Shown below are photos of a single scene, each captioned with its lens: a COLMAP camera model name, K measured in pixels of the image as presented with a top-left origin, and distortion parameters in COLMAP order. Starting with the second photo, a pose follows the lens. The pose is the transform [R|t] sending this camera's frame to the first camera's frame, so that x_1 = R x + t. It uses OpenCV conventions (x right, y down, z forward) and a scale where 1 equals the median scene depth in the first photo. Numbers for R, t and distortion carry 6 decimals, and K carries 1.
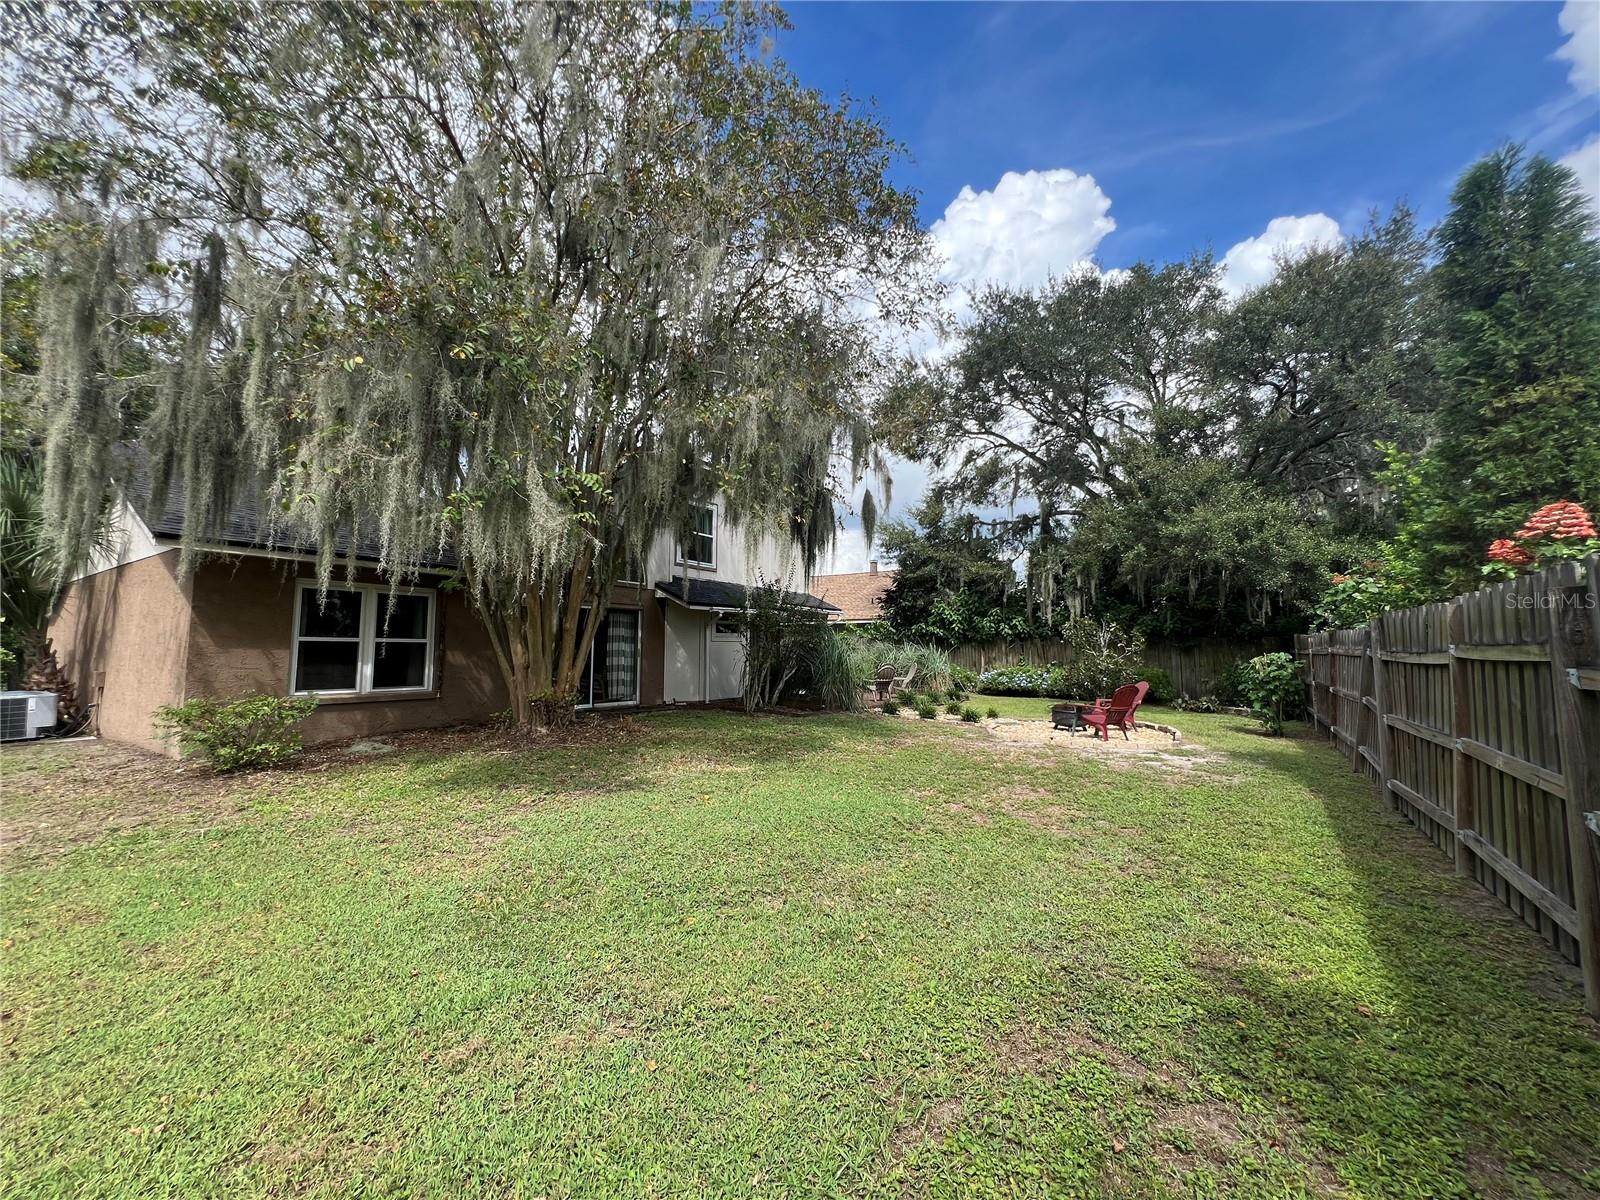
lens RADIAL K [[637.6, 0, 790.7], [0, 637.6, 610.2], [0, 0, 1]] dist [-0.003285, -0.000270]
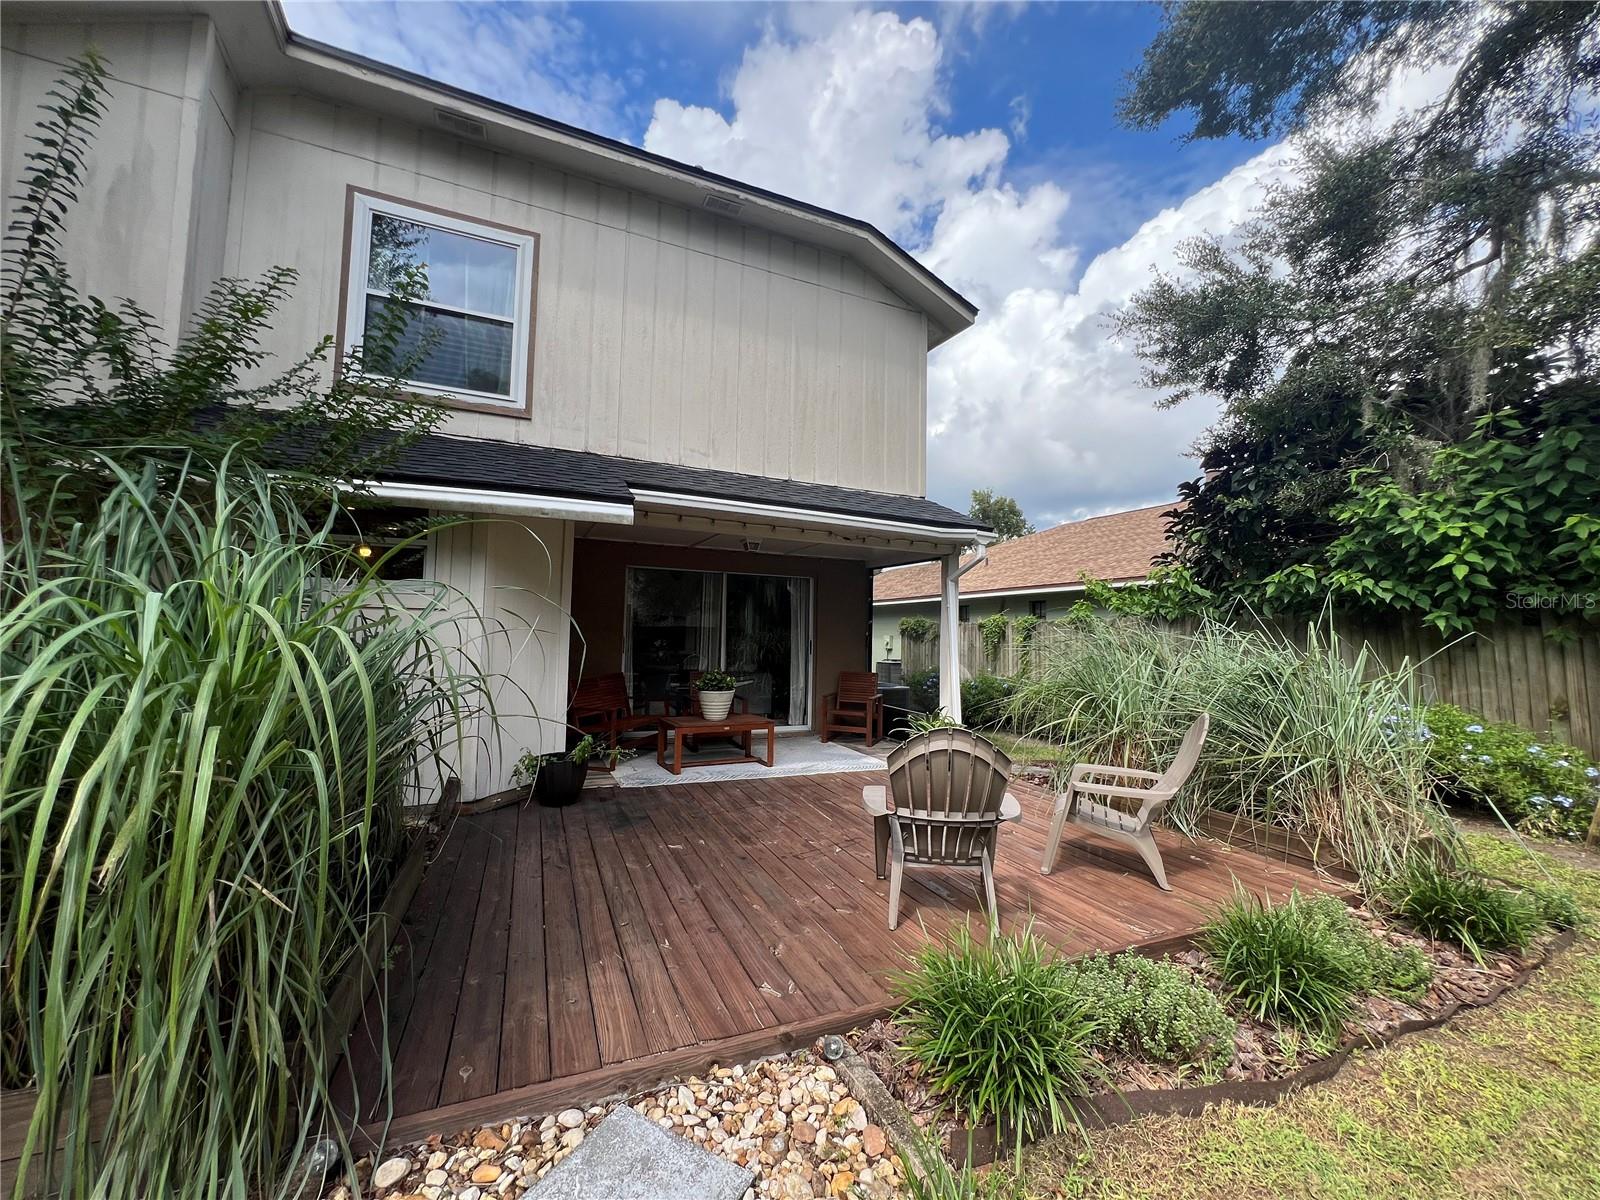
lens RADIAL K [[637.6, 0, 799.5], [0, 637.6, 596.6], [0, 0, 1]] dist [-0.003285, -0.000270]
pose [[0.862836, -0.020454, -0.505070, 0.177119], [0.015120, 0.999778, -0.014659, 0.042751], [0.505258, 0.005012, 0.862954, 0.717966]]
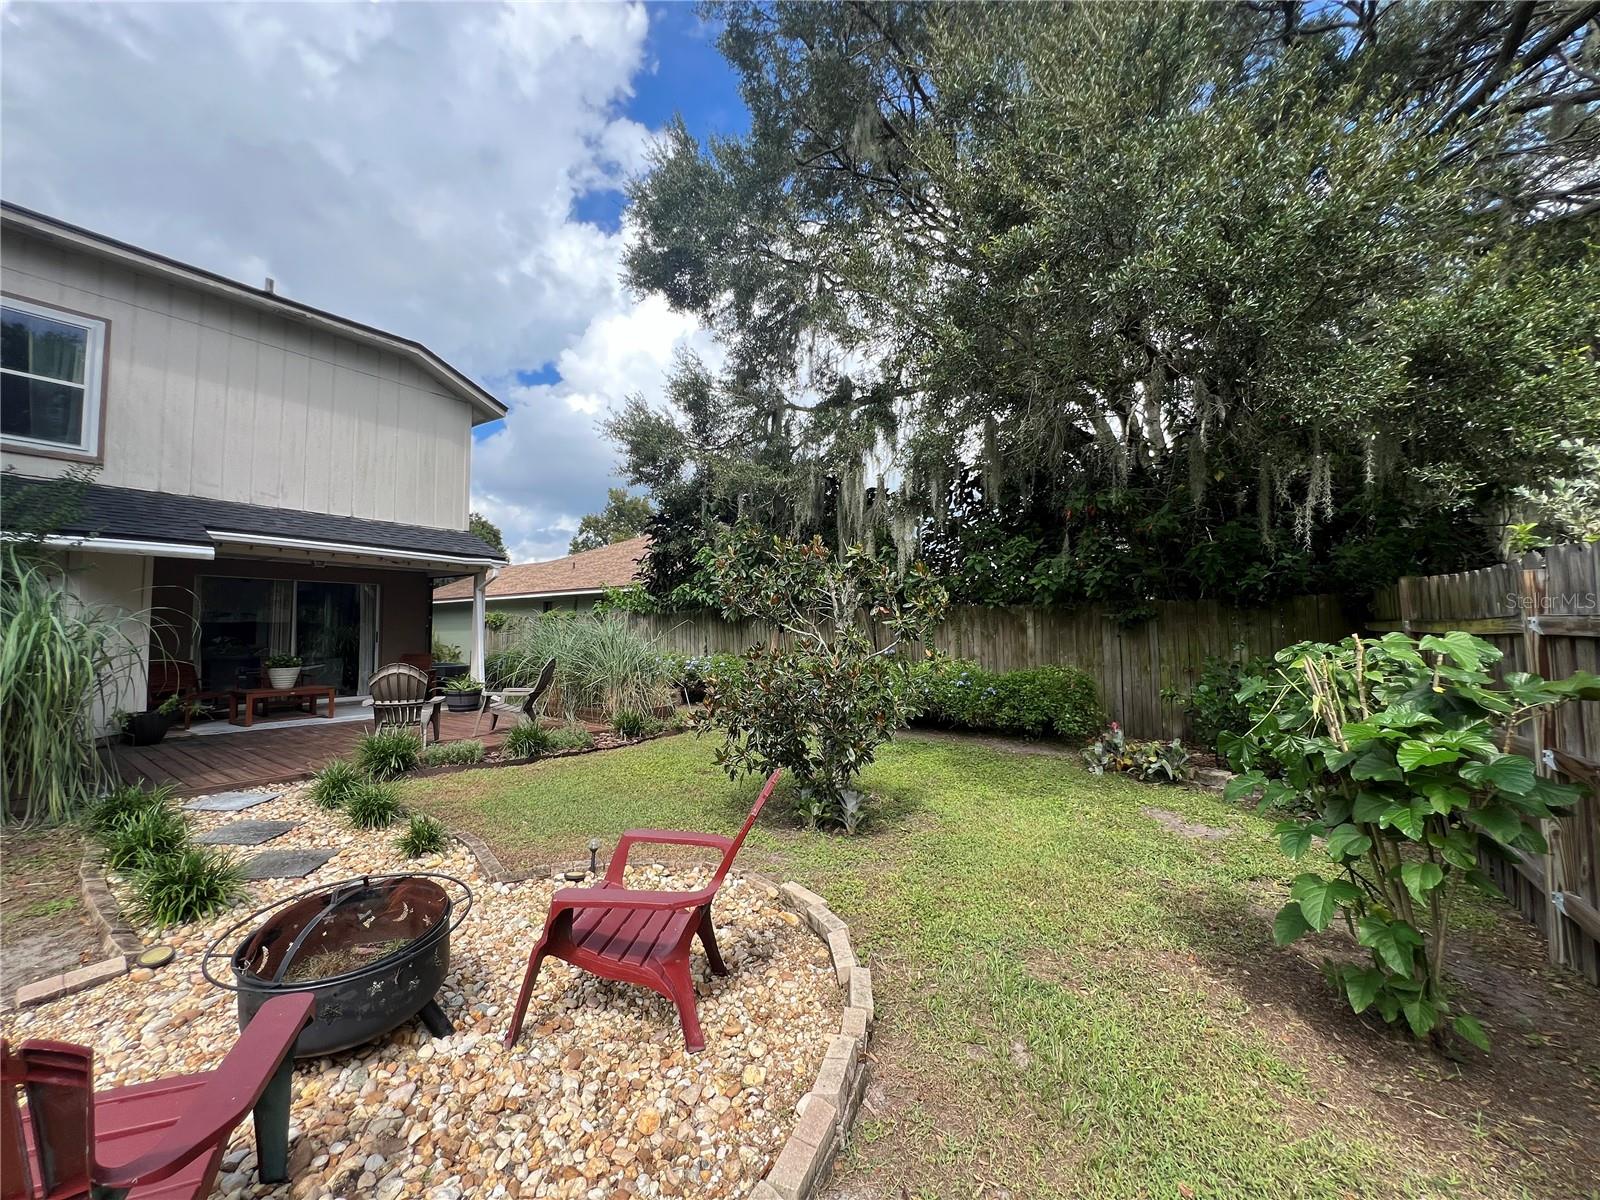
lens RADIAL K [[637.6, 0, 797.6], [0, 637.6, 597.9], [0, 0, 1]] dist [-0.003285, -0.000270]
pose [[0.999957, -0.009000, -0.002170, 0.359919], [0.009018, 0.999926, 0.008120, 0.033870], [0.002096, -0.008140, 0.999965, 0.504763]]
